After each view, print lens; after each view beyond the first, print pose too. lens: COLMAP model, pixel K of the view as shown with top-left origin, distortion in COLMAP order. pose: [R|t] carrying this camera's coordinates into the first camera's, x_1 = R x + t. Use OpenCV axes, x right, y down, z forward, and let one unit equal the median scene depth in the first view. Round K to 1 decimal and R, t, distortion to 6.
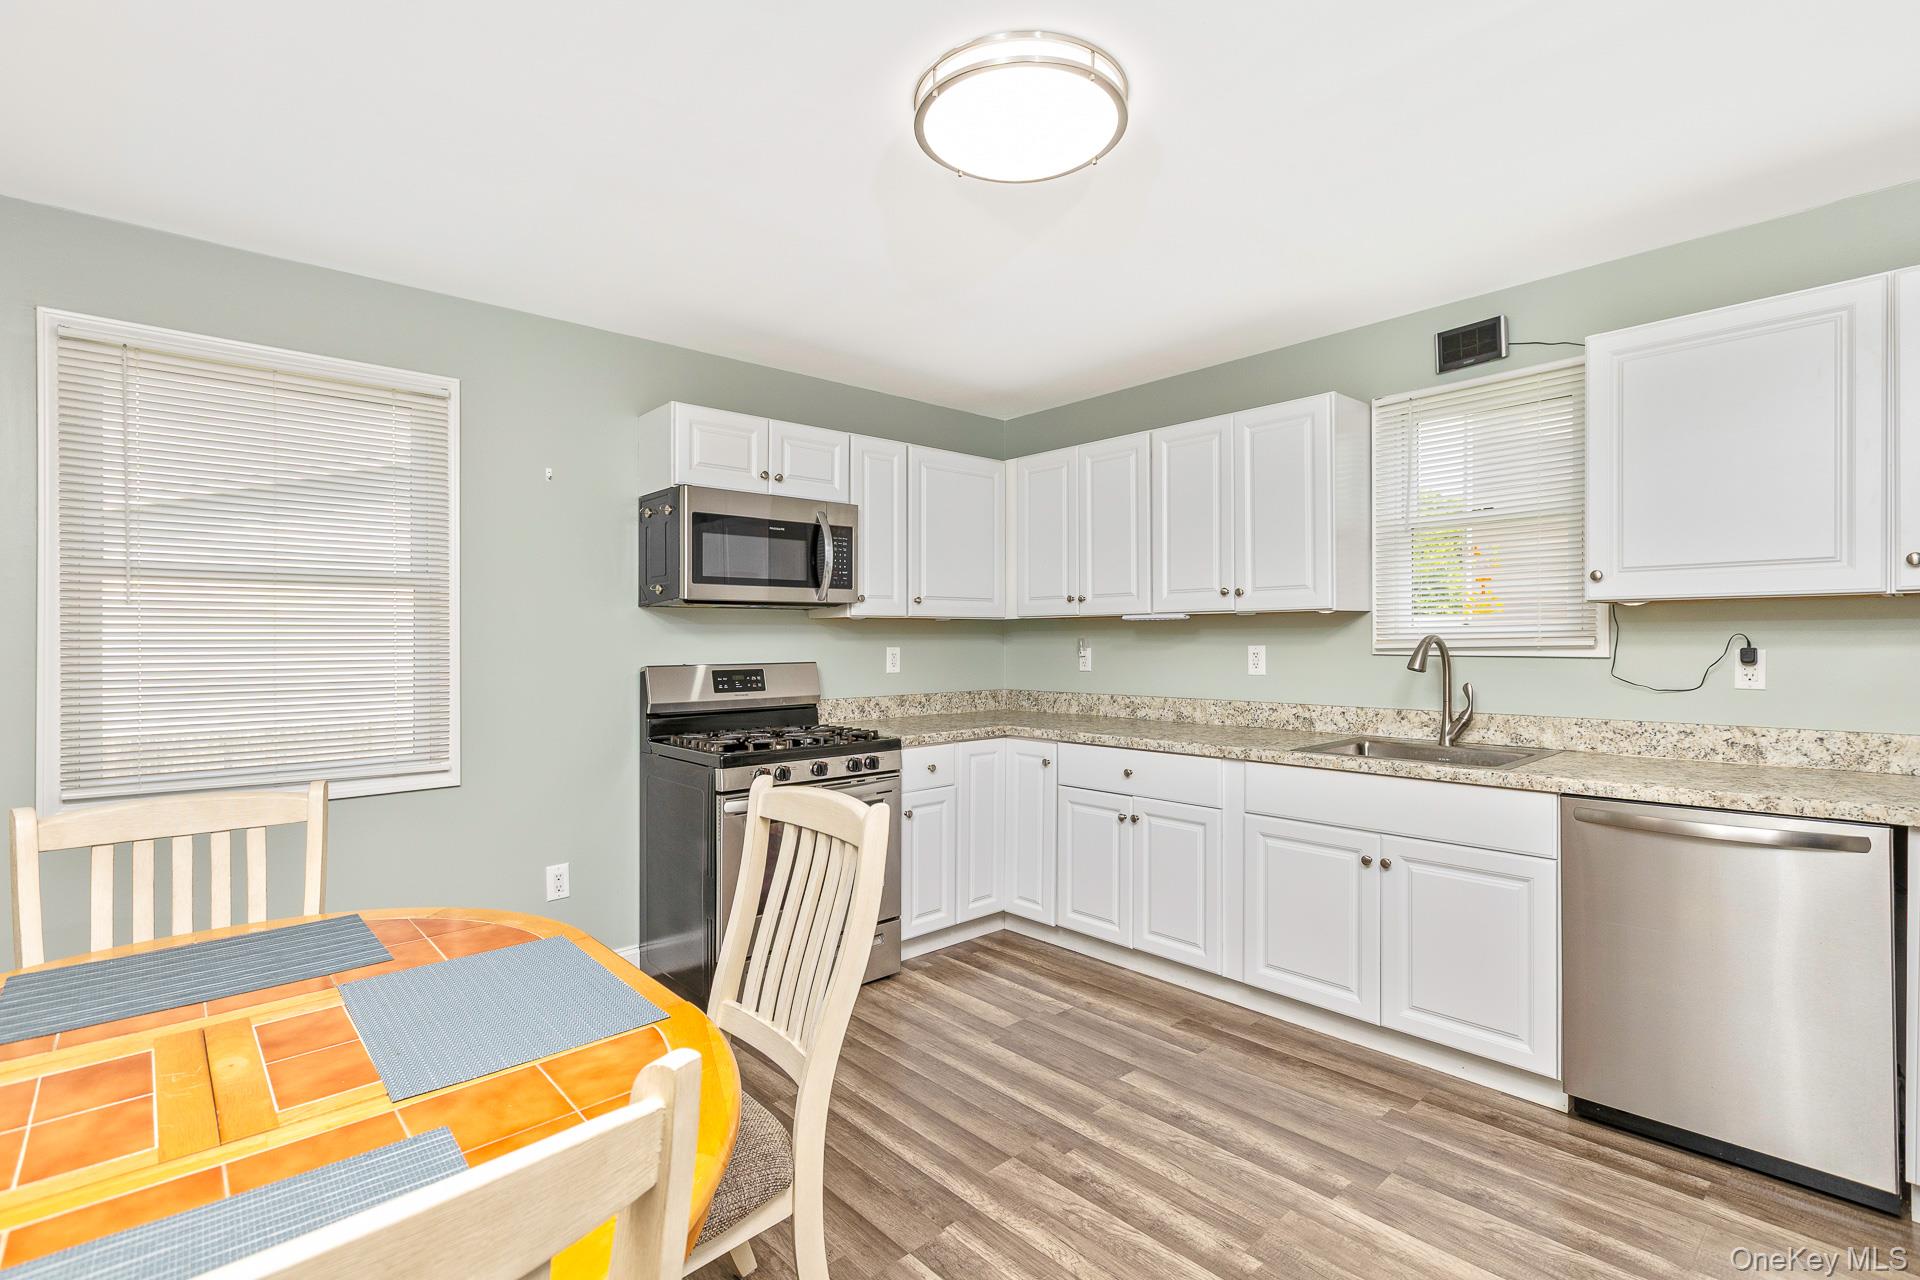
lens RADIAL K [[855.1, 0, 963.1], [0, 855.1, 646.9], [0, 0, 1]] dist [-0.014798, -0.000143]
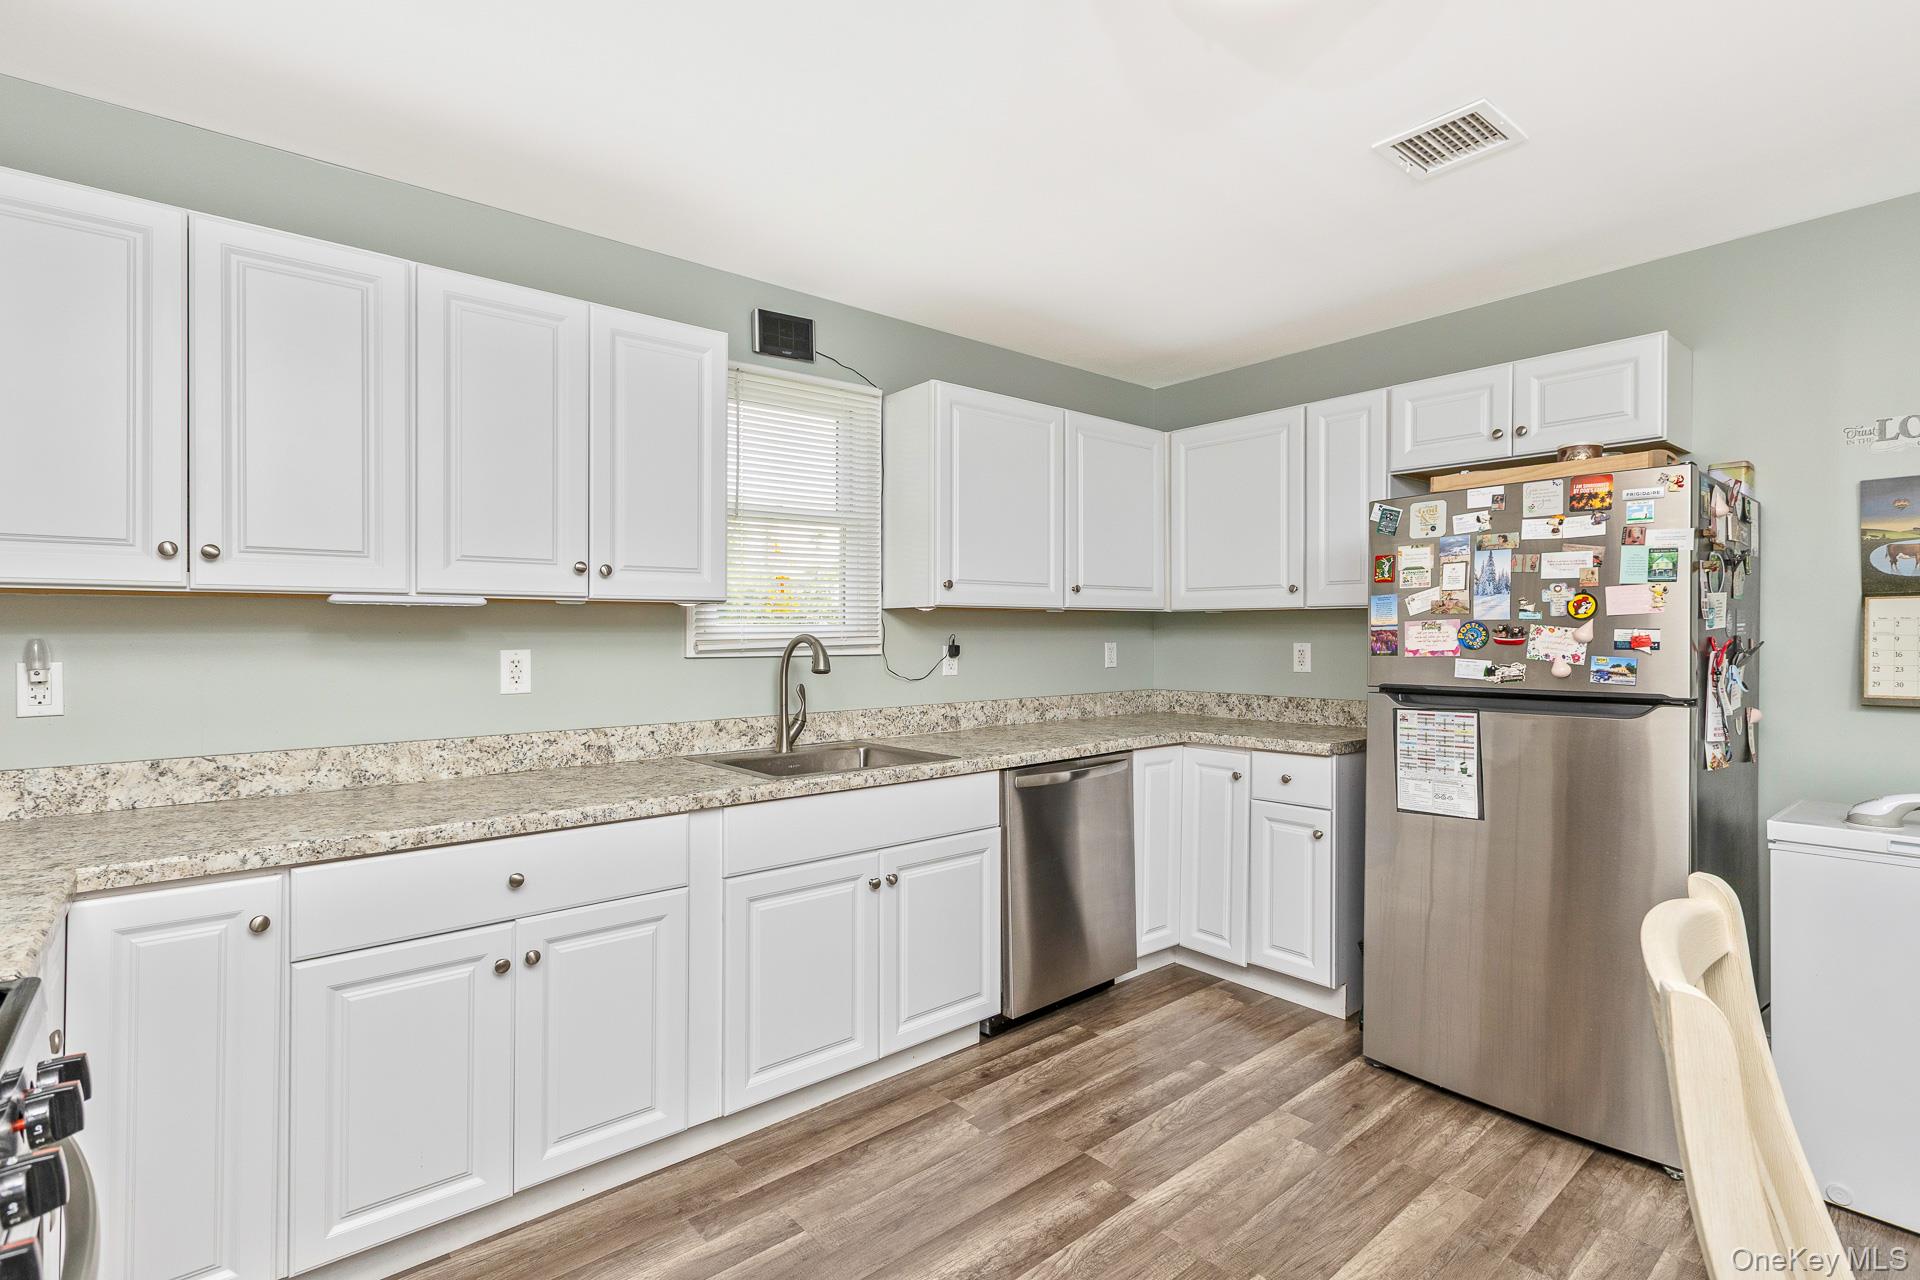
lens RADIAL K [[855.1, 0, 963.1], [0, 855.1, 646.9], [0, 0, 1]] dist [-0.014798, -0.000143]
pose [[0.076714, 0.009002, 0.997012, -0.372127], [0.030027, 0.999485, -0.011334, 0.017381], [-0.996601, 0.030807, 0.076405, 0.744276]]
